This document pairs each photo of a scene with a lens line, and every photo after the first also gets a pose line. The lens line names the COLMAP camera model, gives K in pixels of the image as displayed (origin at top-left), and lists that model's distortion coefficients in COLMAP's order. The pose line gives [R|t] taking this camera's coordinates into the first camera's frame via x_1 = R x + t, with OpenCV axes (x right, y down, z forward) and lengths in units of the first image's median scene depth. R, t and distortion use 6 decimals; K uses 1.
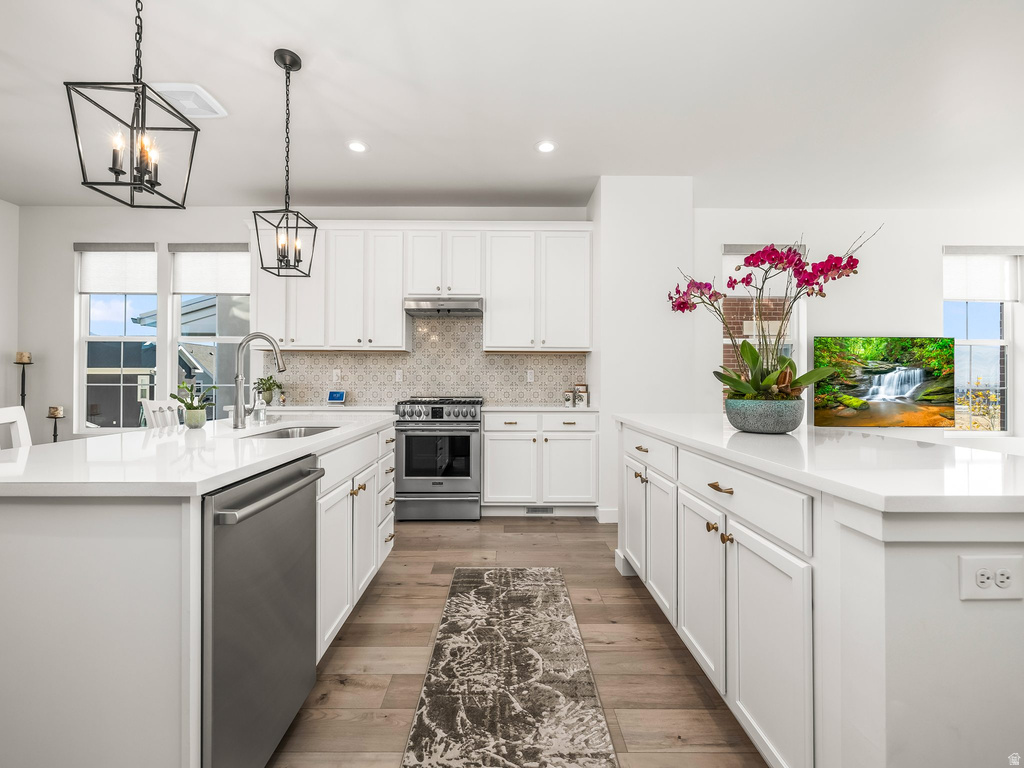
lens RADIAL K [[431.9, 0, 504.3], [0, 431.9, 378.7], [0, 0, 1]] dist [-0.001590, 0.000772]
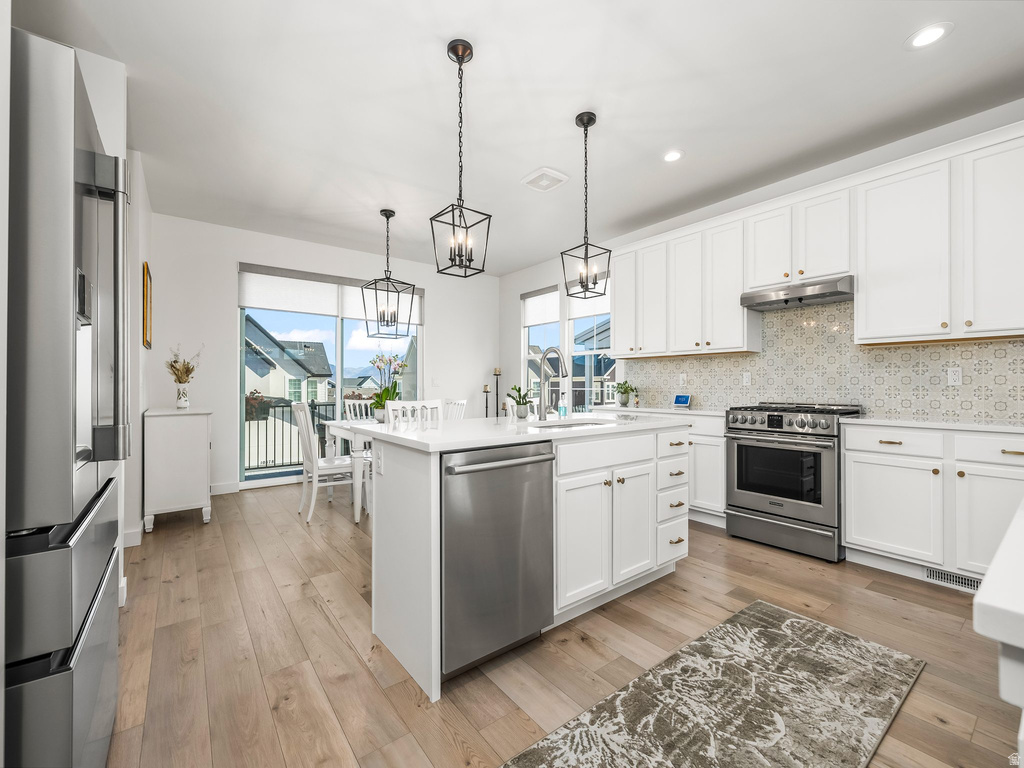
lens RADIAL K [[431.9, 0, 505.2], [0, 431.9, 383.2], [0, 0, 1]] dist [-0.001590, 0.000772]
pose [[0.598877, -0.006971, -0.800811, 0.210043], [0.005867, 0.999973, -0.004317, 0.003459], [0.800820, -0.002113, 0.598902, 0.058238]]
